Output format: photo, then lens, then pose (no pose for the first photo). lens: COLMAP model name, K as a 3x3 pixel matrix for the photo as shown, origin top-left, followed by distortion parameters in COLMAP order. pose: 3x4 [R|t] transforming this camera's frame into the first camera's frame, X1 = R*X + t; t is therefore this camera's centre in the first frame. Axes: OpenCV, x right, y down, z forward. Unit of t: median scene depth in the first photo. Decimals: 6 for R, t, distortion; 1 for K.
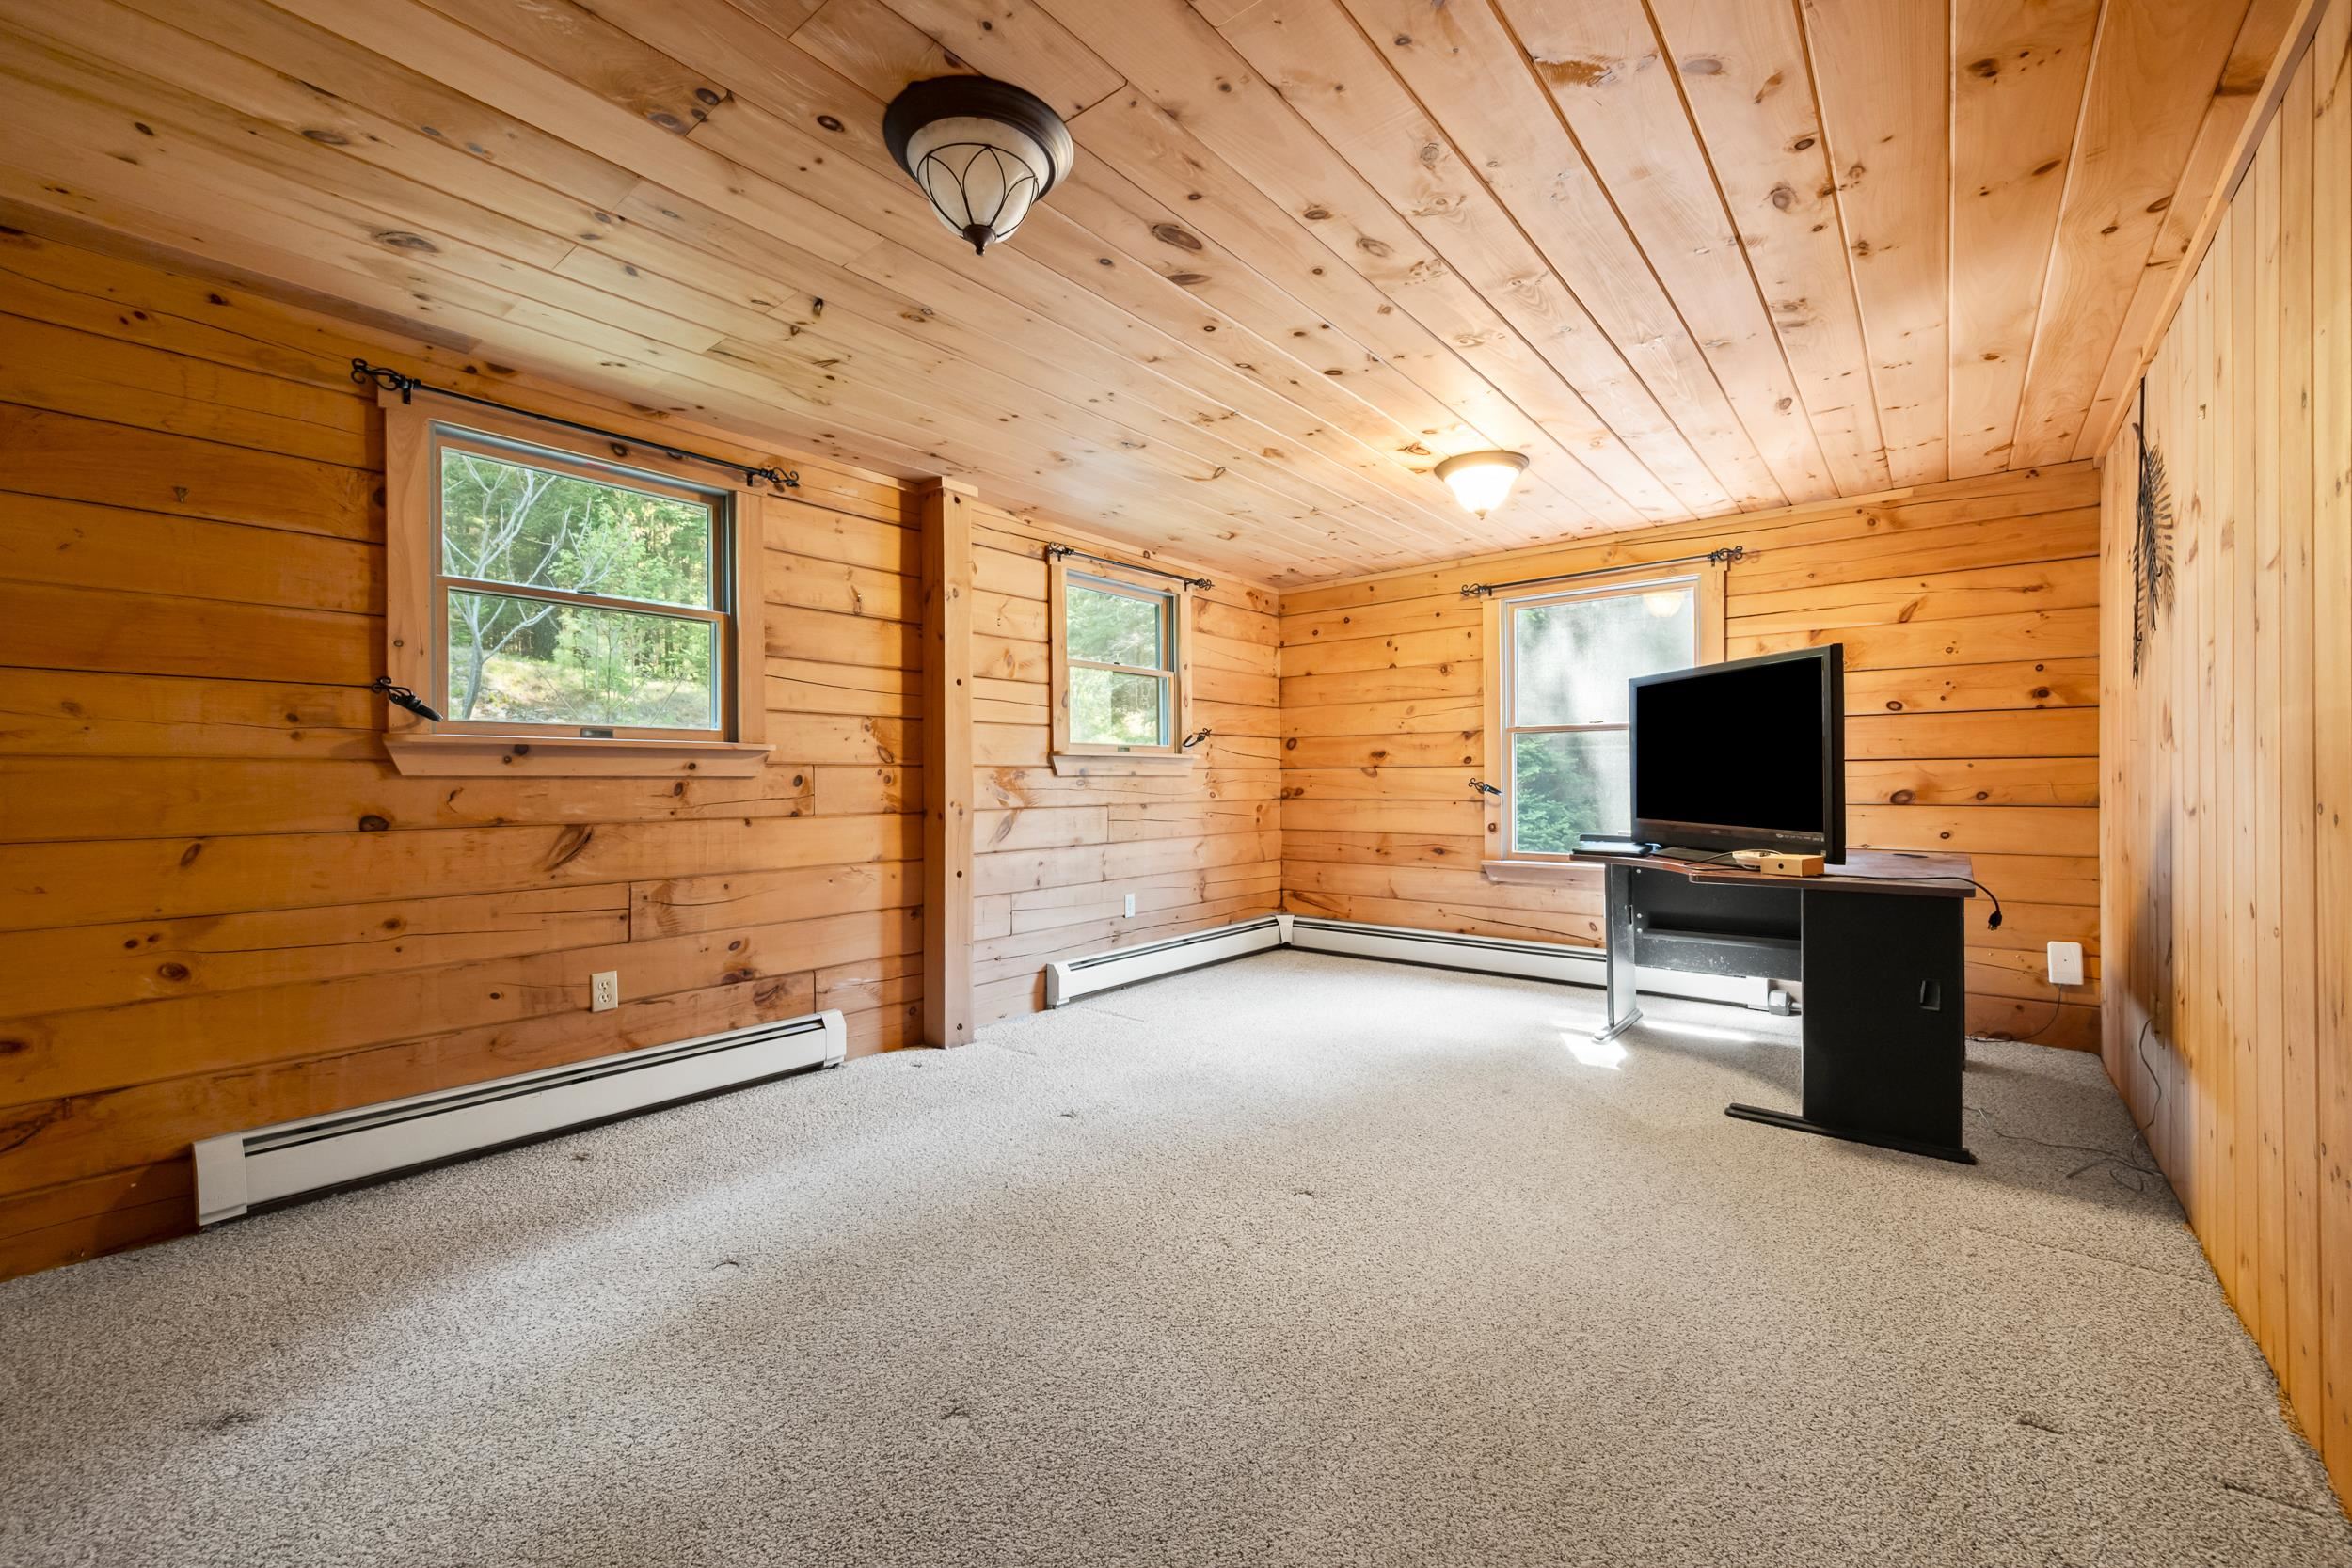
lens RADIAL K [[922.6, 0, 1181.8], [0, 922.6, 777.9], [0, 0, 1]] dist [0.000731, -0.000175]
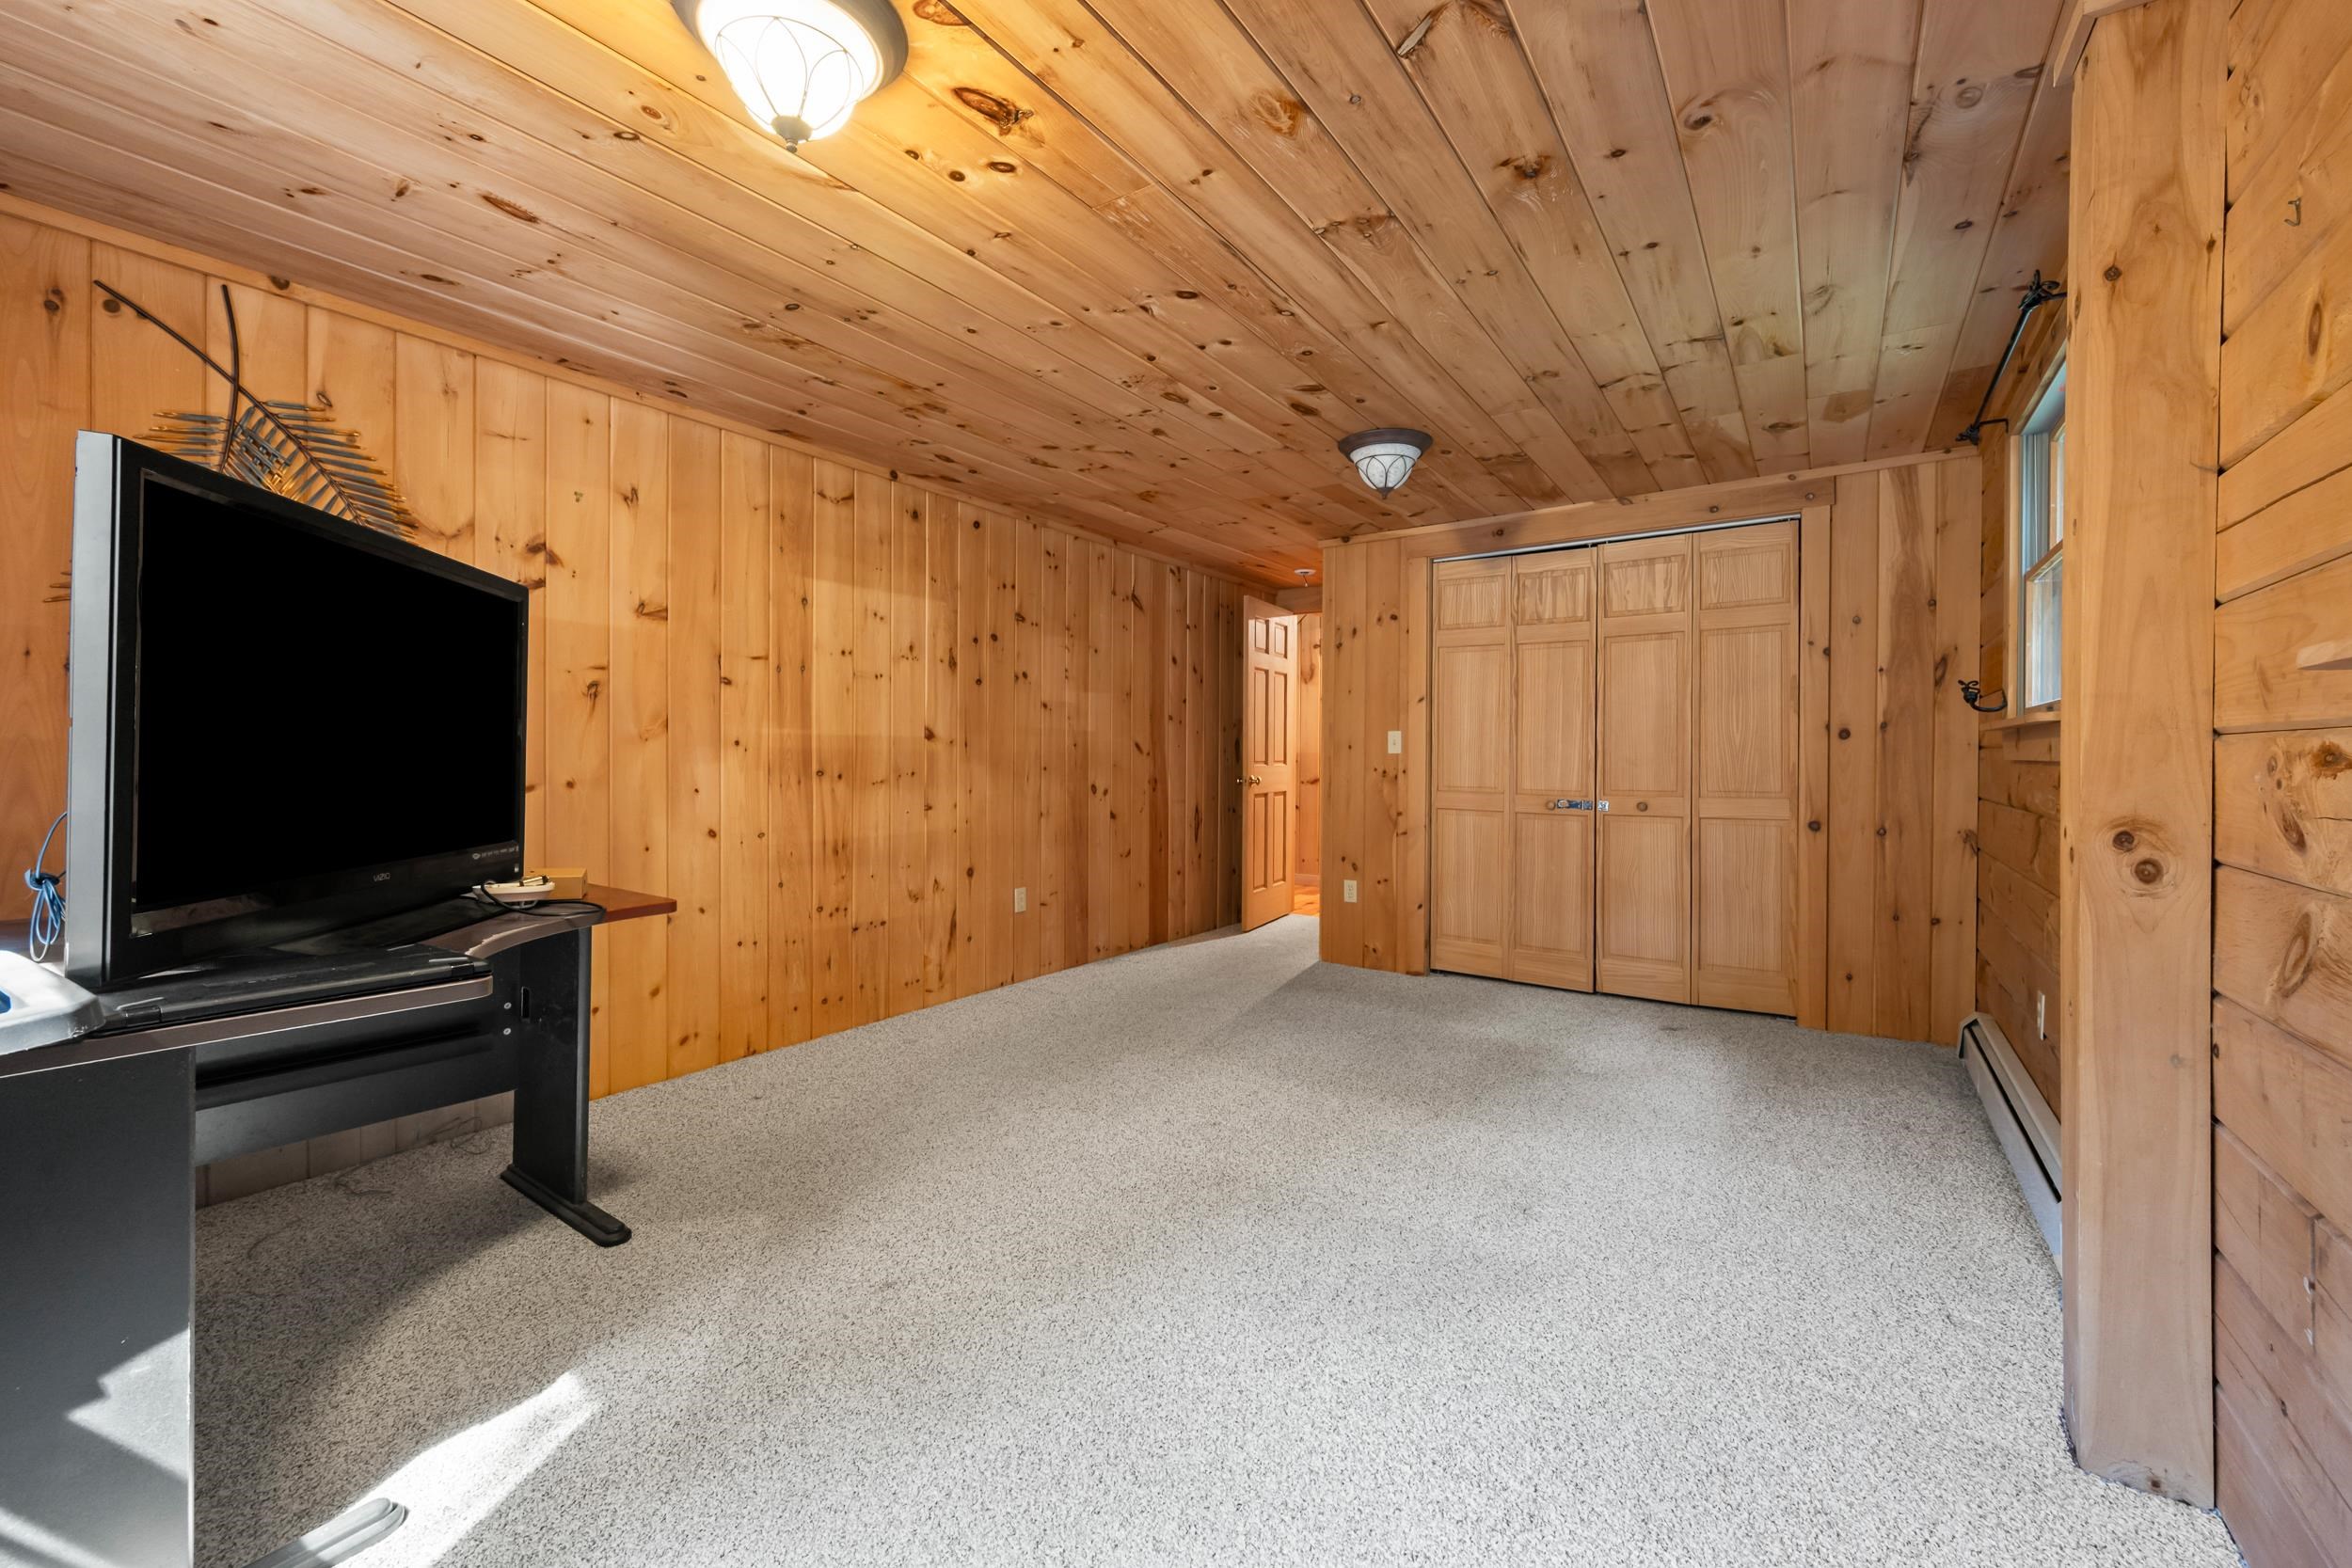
lens RADIAL K [[922.6, 0, 1175.2], [0, 922.6, 765.3], [0, 0, 1]] dist [0.000731, -0.000175]
pose [[-0.997675, 0.002060, -0.068114, 0.279433], [0.001515, 0.999966, 0.008057, -0.007258], [0.068128, 0.007935, -0.997645, 2.225656]]
